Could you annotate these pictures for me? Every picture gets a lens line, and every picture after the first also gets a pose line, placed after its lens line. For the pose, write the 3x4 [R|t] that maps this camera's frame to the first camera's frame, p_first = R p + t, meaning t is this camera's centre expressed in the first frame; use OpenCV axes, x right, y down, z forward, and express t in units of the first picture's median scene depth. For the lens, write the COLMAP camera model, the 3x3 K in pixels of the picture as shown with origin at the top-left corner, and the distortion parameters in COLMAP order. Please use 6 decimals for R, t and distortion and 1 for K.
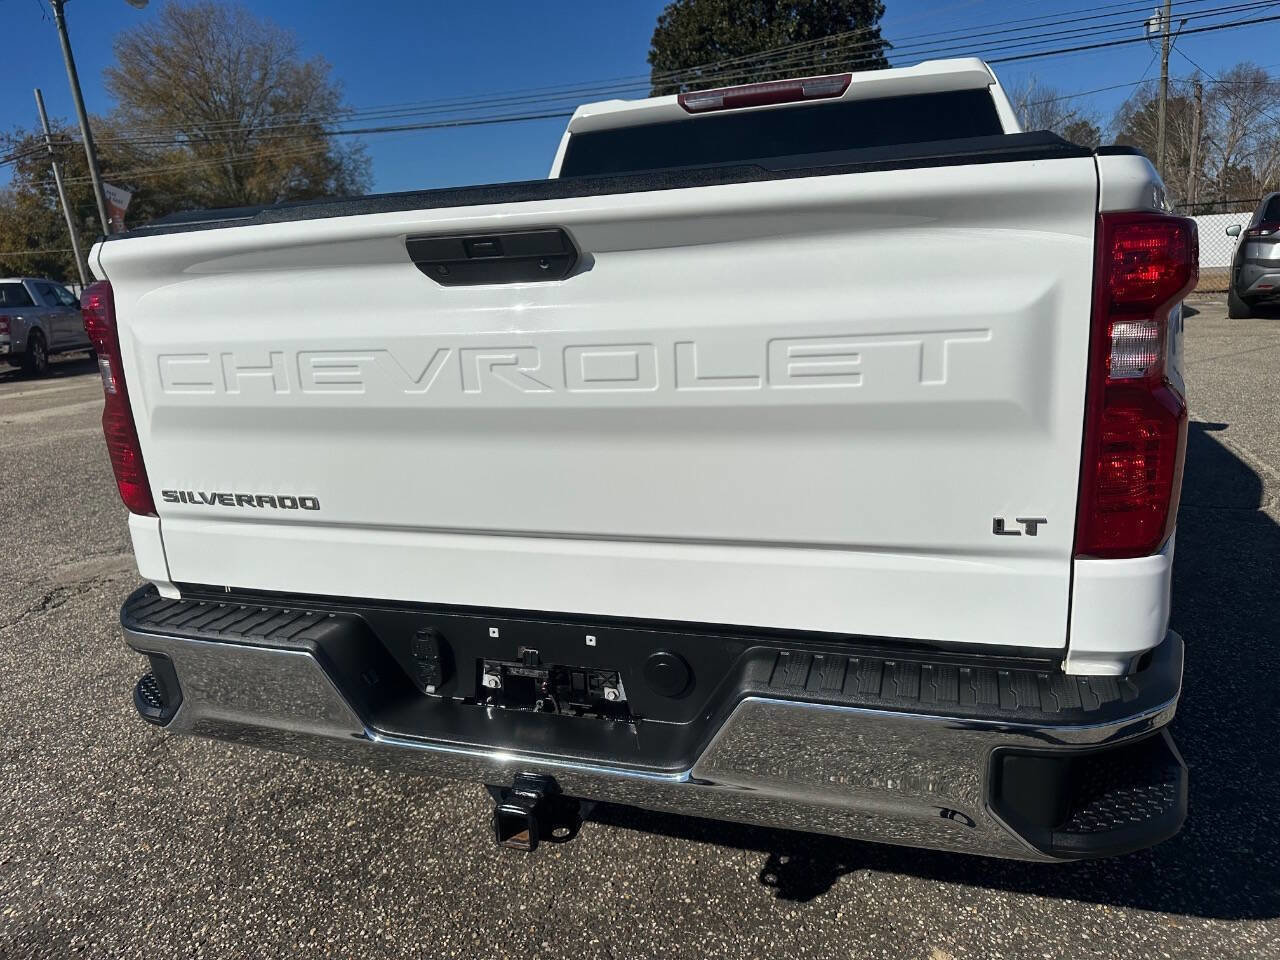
lens RADIAL K [[903.0, 0, 644.8], [0, 903.0, 487.6], [0, 0, 1]] dist [0.051654, -0.052392]
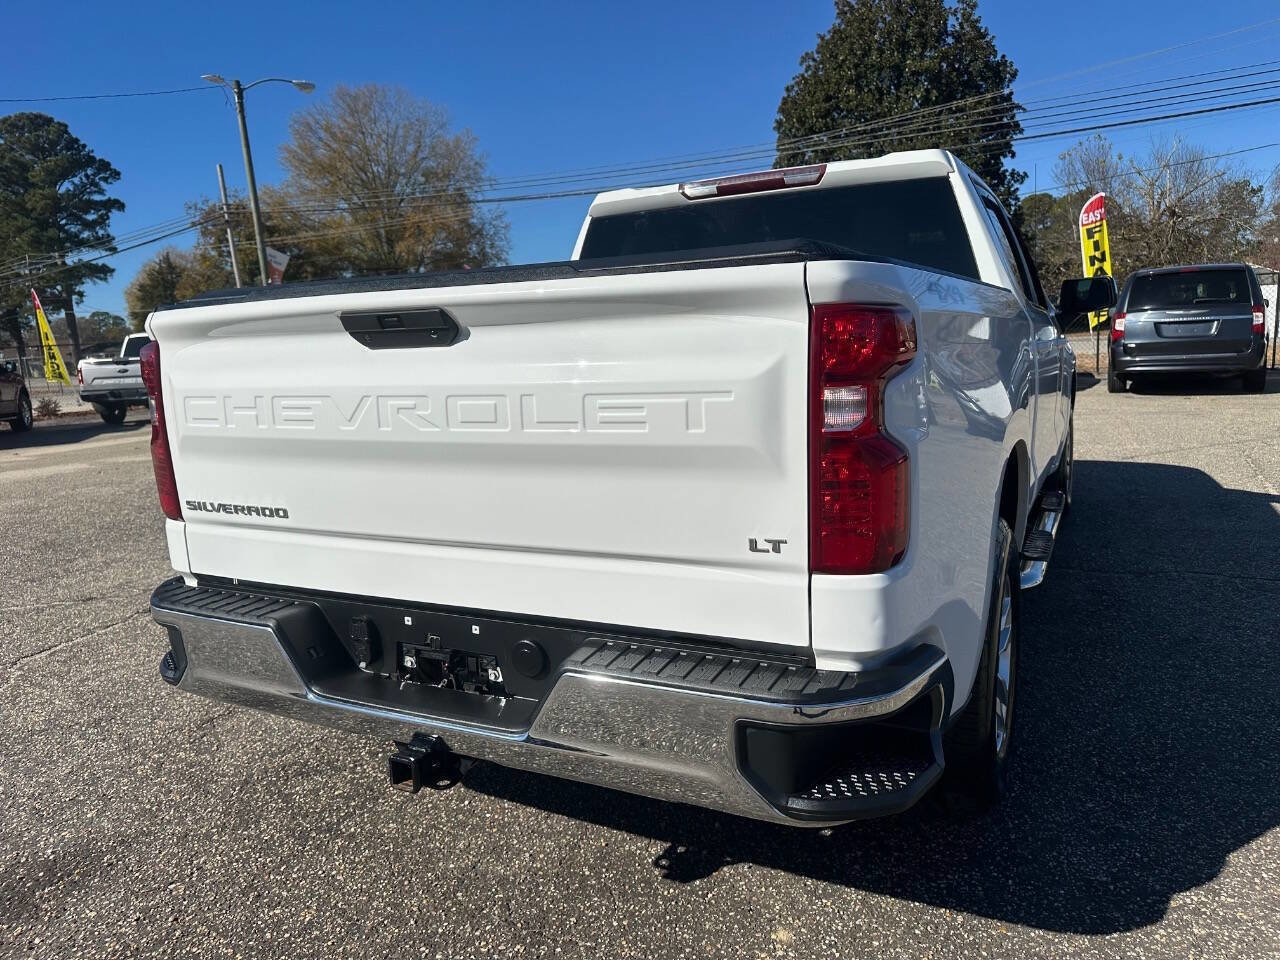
lens RADIAL K [[901.5, 0, 634.3], [0, 901.5, 487.6], [0, 0, 1]] dist [0.056916, -0.065966]
pose [[0.989061, 0.037672, -0.142613, 0.275272], [-0.046378, 0.997226, -0.058224, 0.029436], [0.140024, 0.064201, 0.988064, -0.185231]]
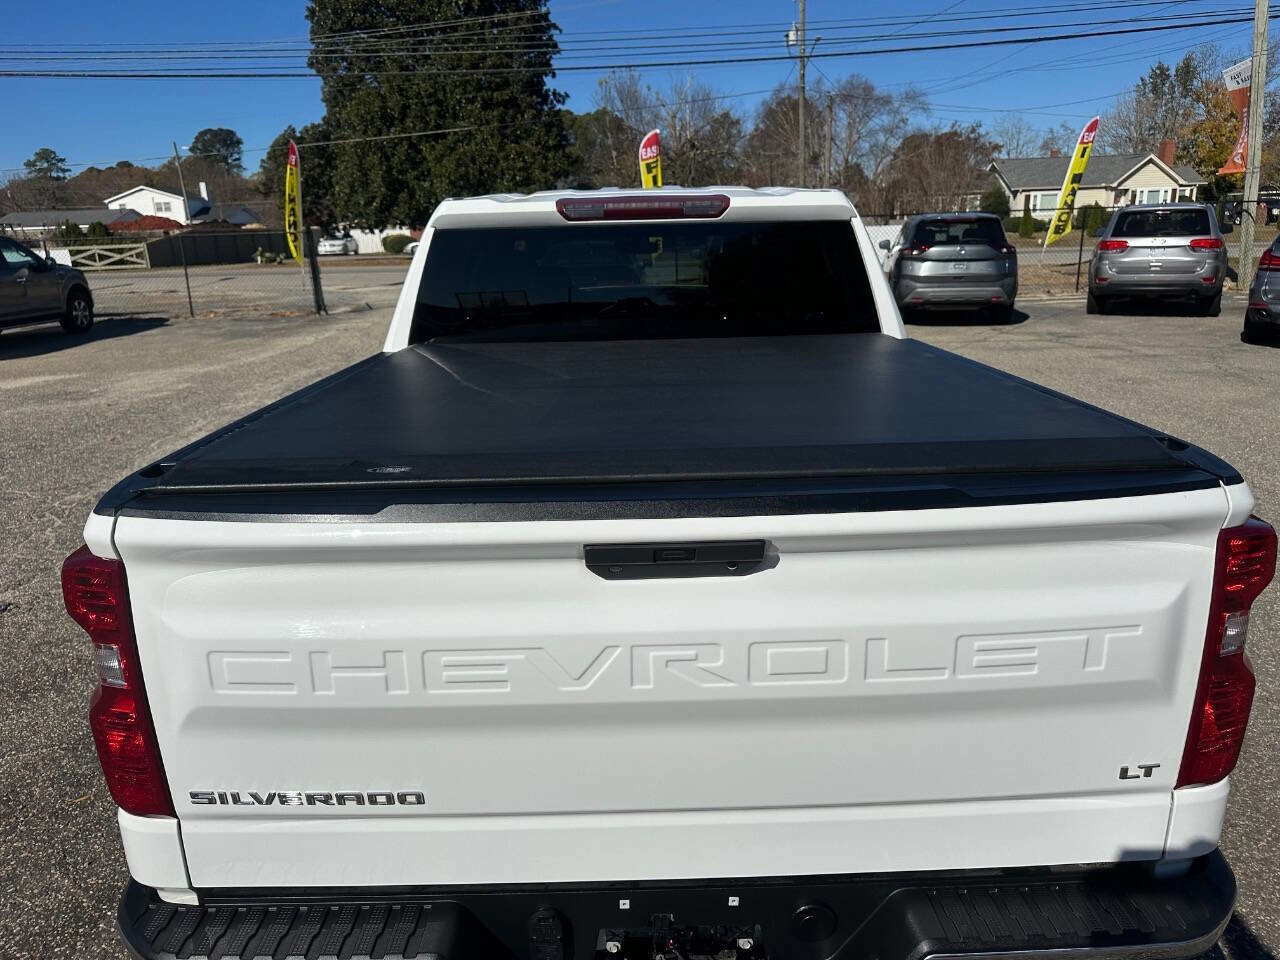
lens RADIAL K [[898.8, 0, 640.0], [0, 898.8, 480.0], [0, 0, 1]] dist [0.114713, -0.167316]
pose [[0.941886, -0.059832, 0.330562, -0.386694], [0.052631, 0.998142, 0.030701, -0.276000], [-0.331785, -0.011519, 0.943285, 0.072641]]
